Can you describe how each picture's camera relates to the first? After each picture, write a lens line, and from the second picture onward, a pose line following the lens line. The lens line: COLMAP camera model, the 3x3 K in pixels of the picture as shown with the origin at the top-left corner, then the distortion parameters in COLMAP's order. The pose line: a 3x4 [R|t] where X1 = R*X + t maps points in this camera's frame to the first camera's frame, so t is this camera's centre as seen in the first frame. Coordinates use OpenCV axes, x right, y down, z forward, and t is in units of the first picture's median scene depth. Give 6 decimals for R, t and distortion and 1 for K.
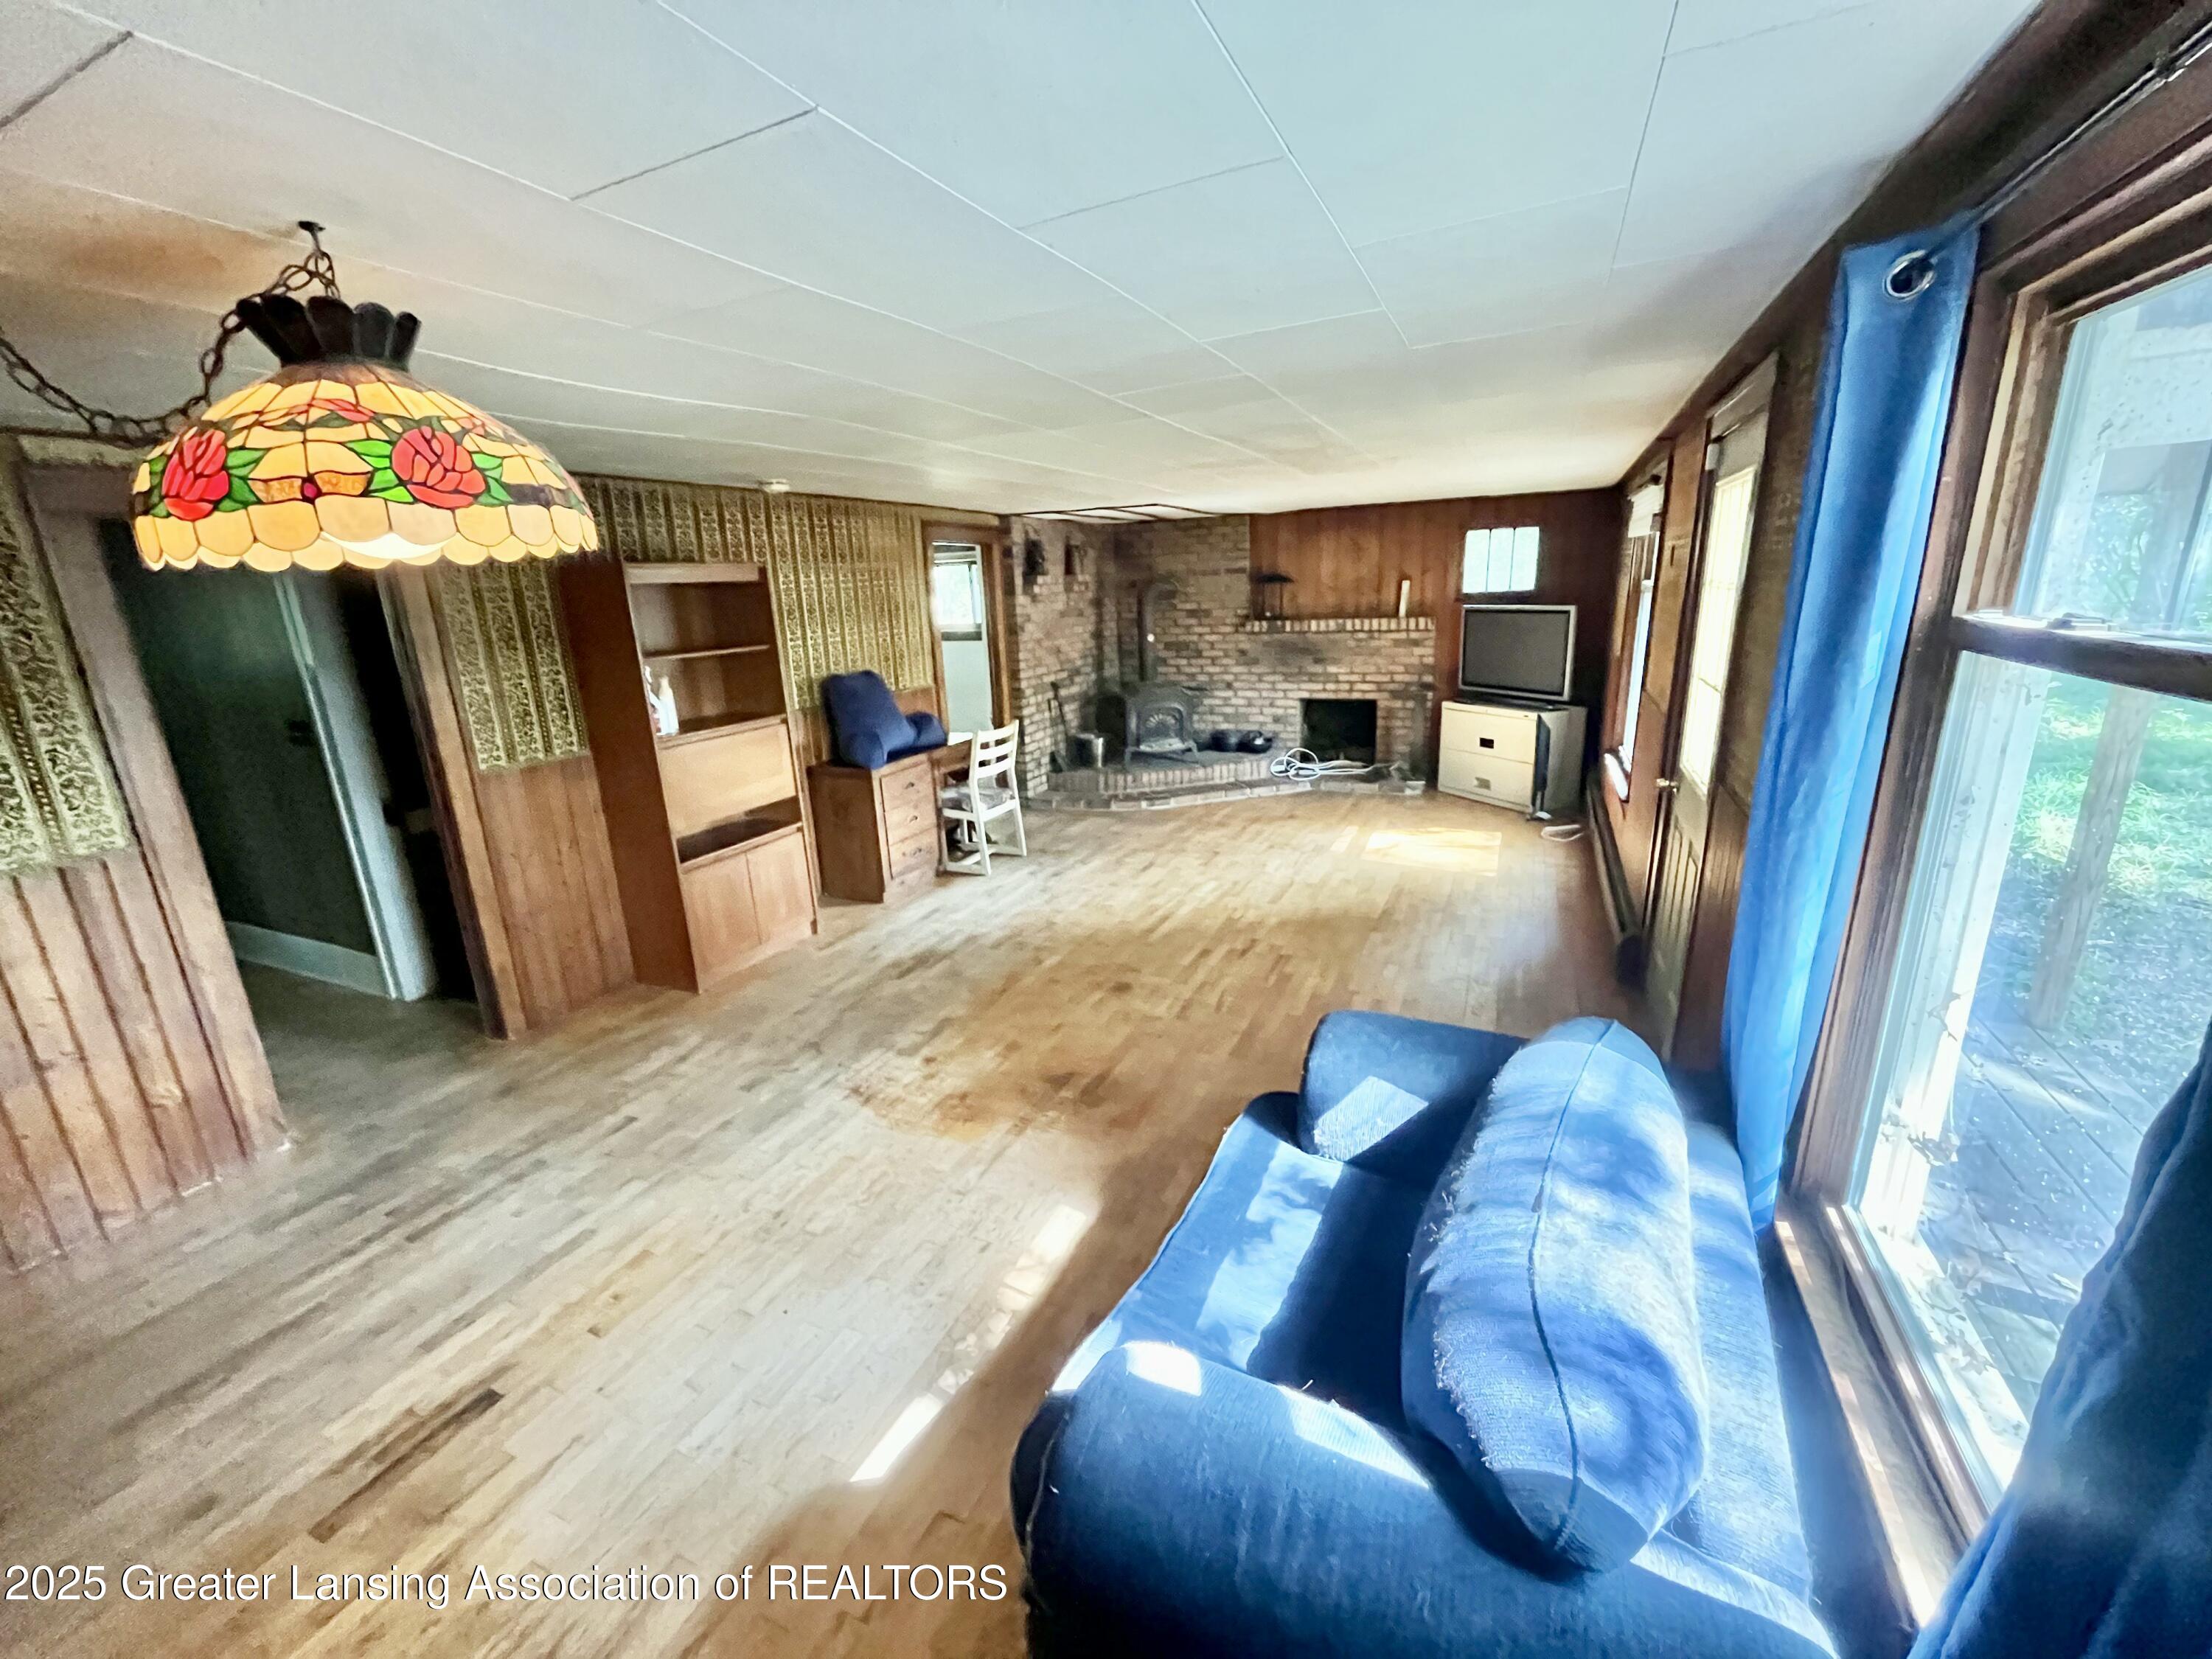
lens RADIAL K [[891.1, 0, 1106.0], [0, 891.1, 829.5], [0, 0, 1]] dist [-0.009168, -0.000259]
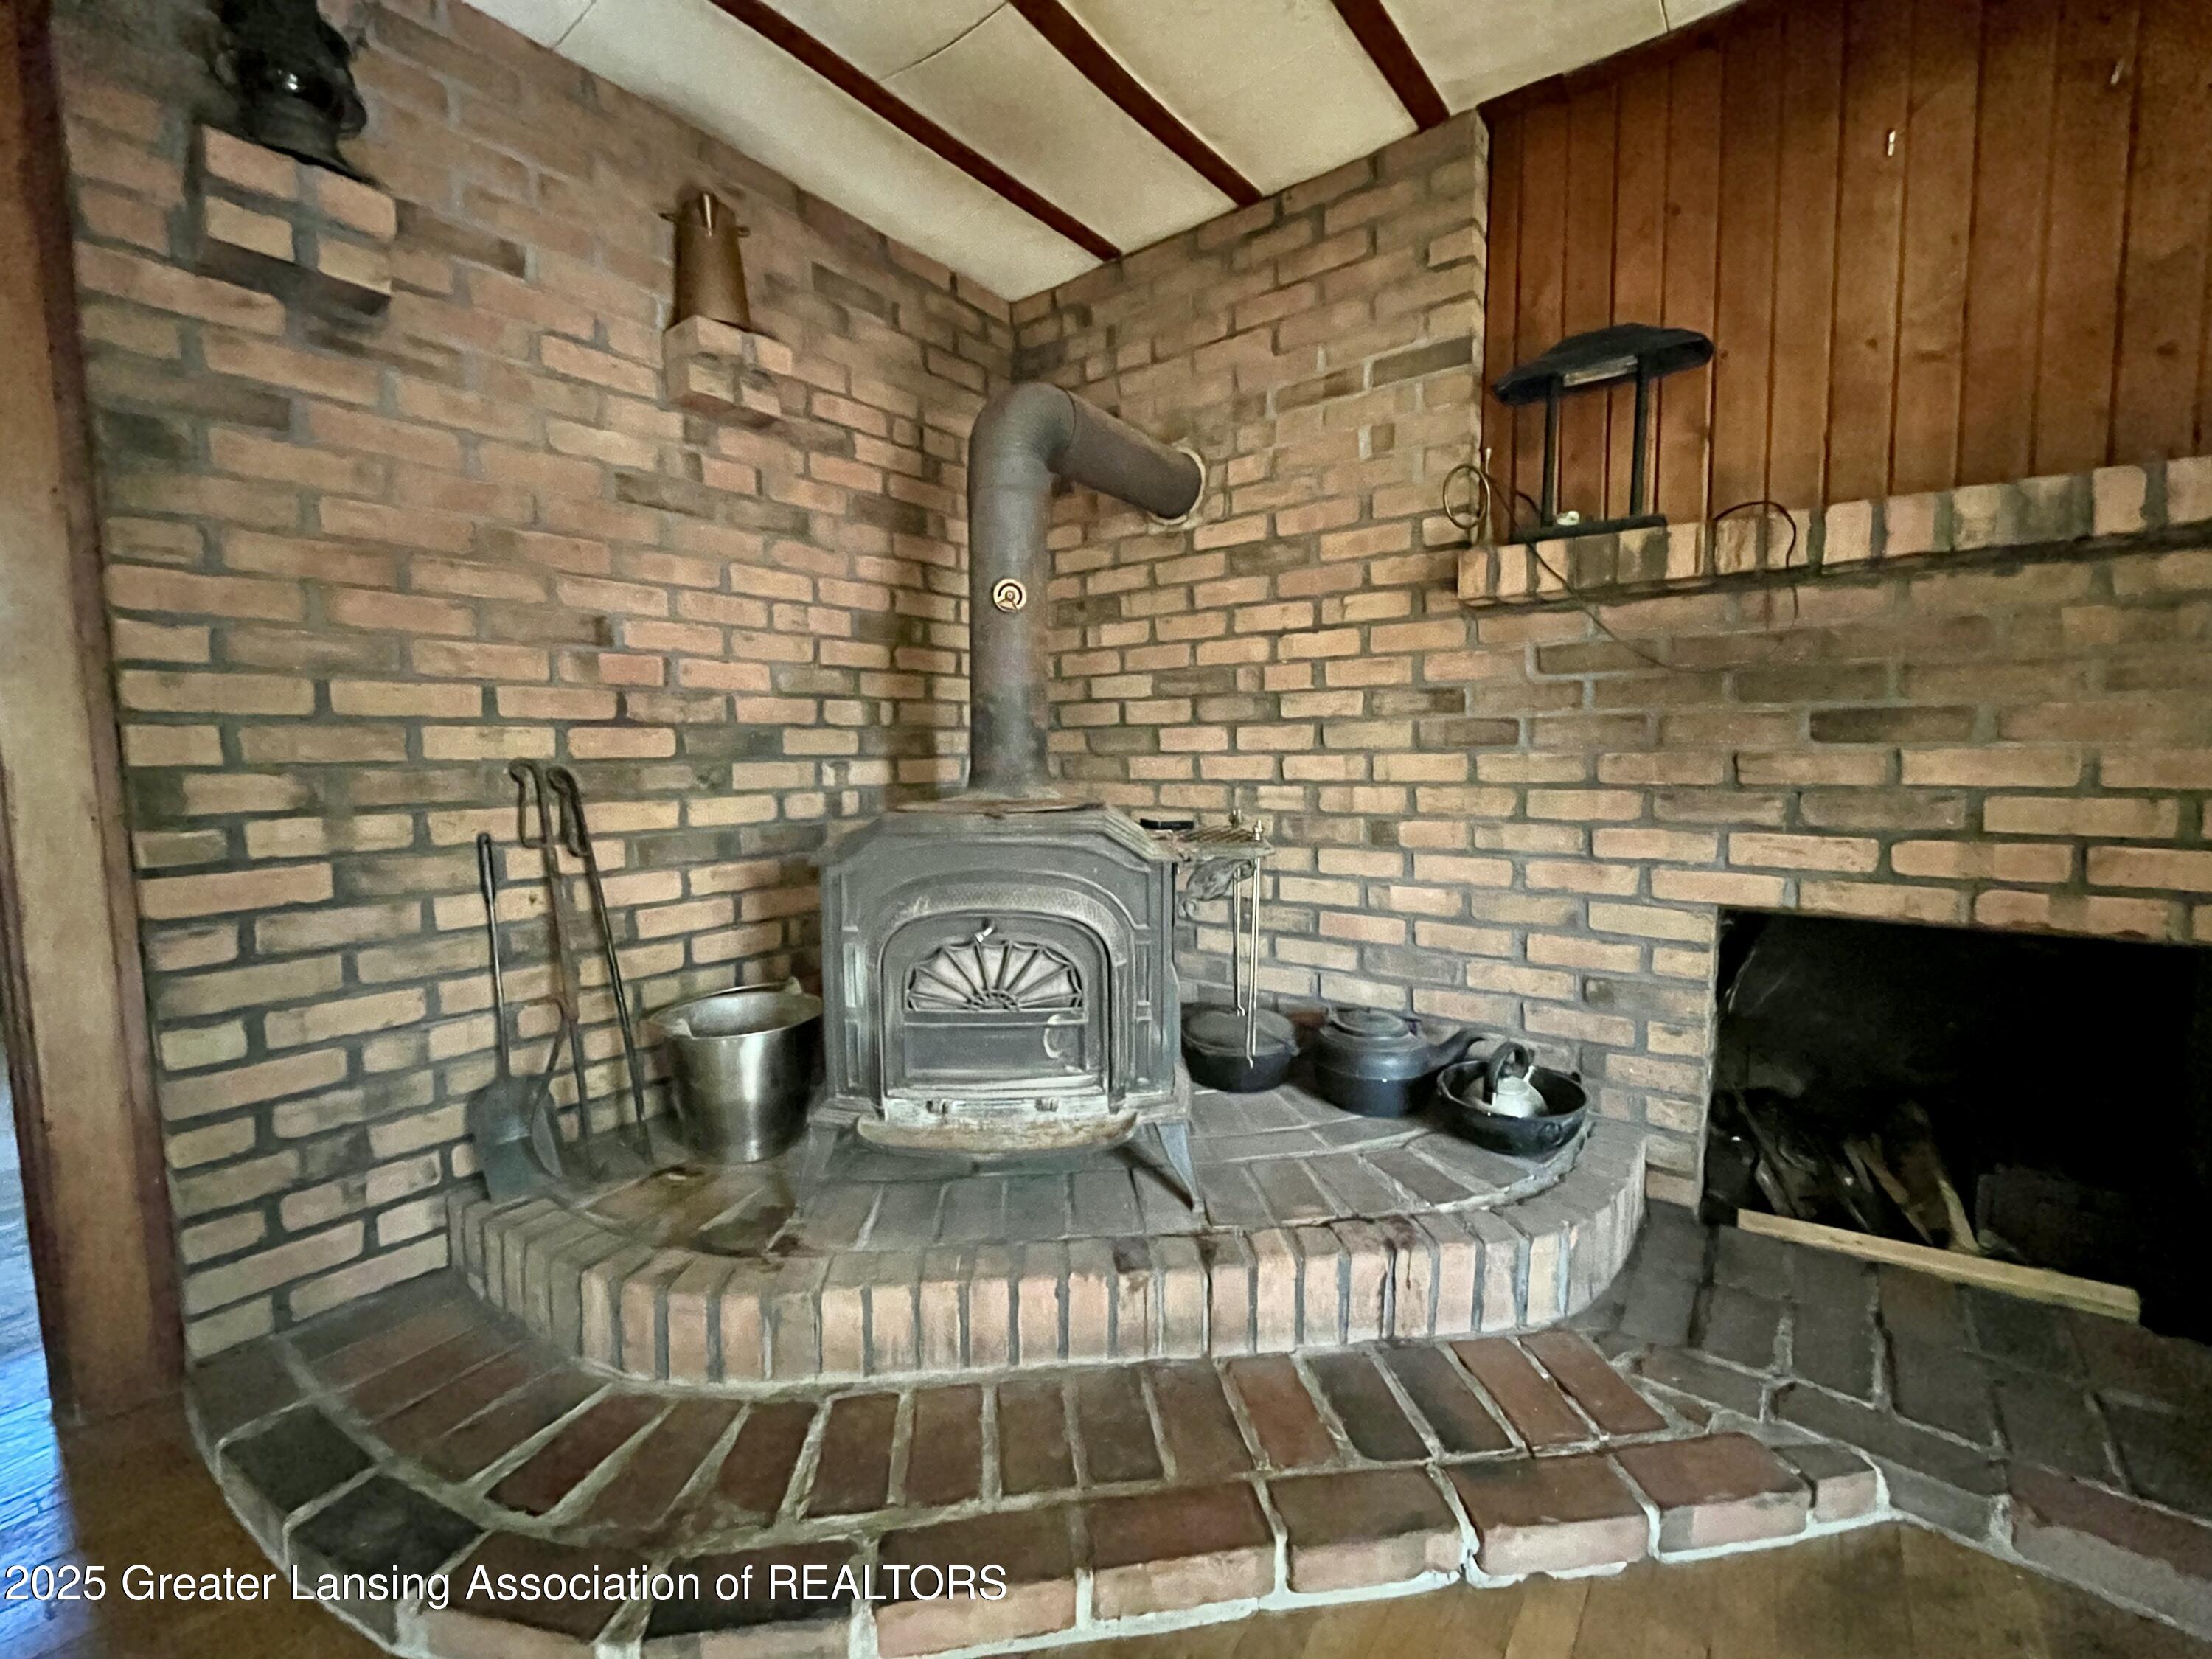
lens RADIAL K [[891.1, 0, 1106.0], [0, 891.1, 829.5], [0, 0, 1]] dist [-0.009168, -0.000259]
pose [[0.977049, 0.052356, -0.206482, 0.117194], [-0.087846, 0.982094, -0.166655, -0.117301], [0.194059, 0.180968, 0.964153, 0.765512]]
